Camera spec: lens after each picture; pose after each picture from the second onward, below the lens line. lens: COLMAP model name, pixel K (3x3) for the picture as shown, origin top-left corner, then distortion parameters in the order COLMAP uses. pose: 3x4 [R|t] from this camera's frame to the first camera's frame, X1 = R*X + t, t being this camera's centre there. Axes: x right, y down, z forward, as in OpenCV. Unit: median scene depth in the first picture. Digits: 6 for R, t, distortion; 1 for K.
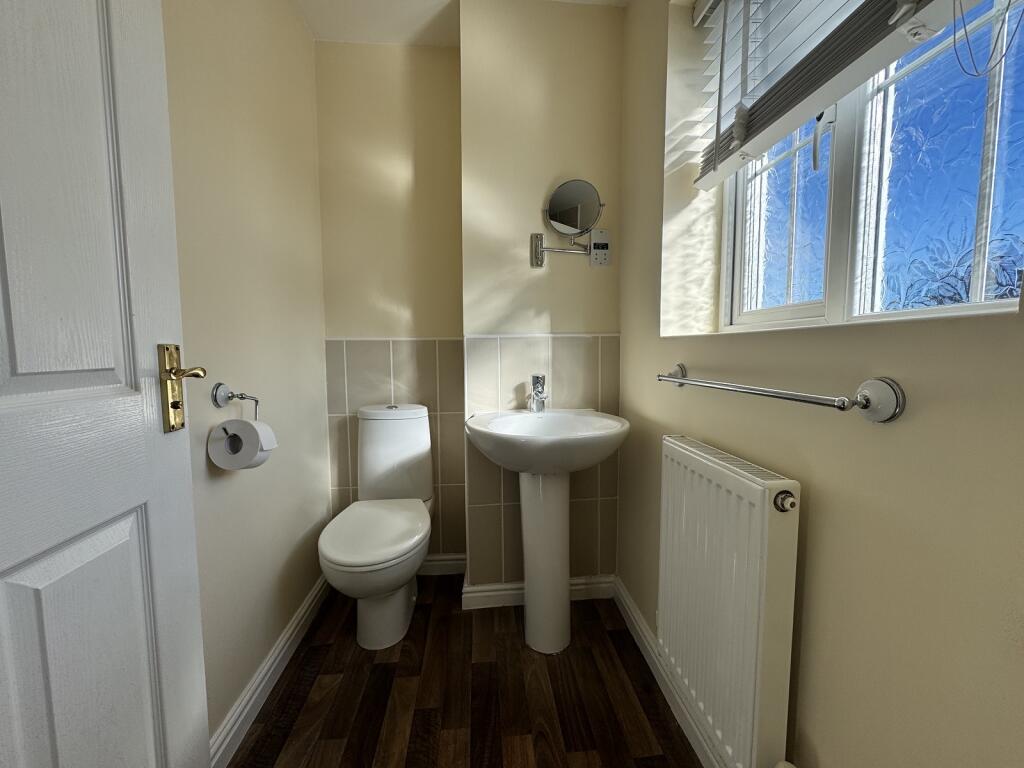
lens RADIAL K [[406.1, 0, 514.2], [0, 406.1, 381.9], [0, 0, 1]] dist [-0.002708, 0.000152]
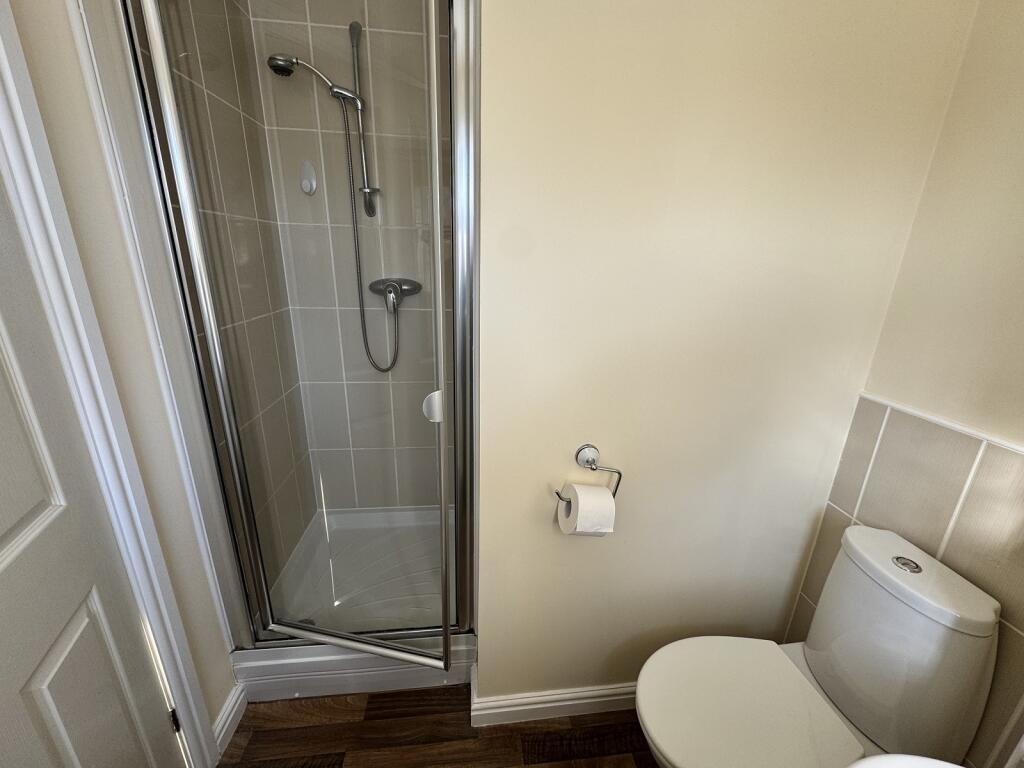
lens RADIAL K [[406.1, 0, 515.1], [0, 406.1, 387.5], [0, 0, 1]] dist [-0.002708, 0.000152]
pose [[0.019925, 0.307065, -0.951480, 0.163555], [-0.106533, 0.946903, 0.303357, -0.378851], [0.994109, 0.095320, 0.051580, 0.686648]]
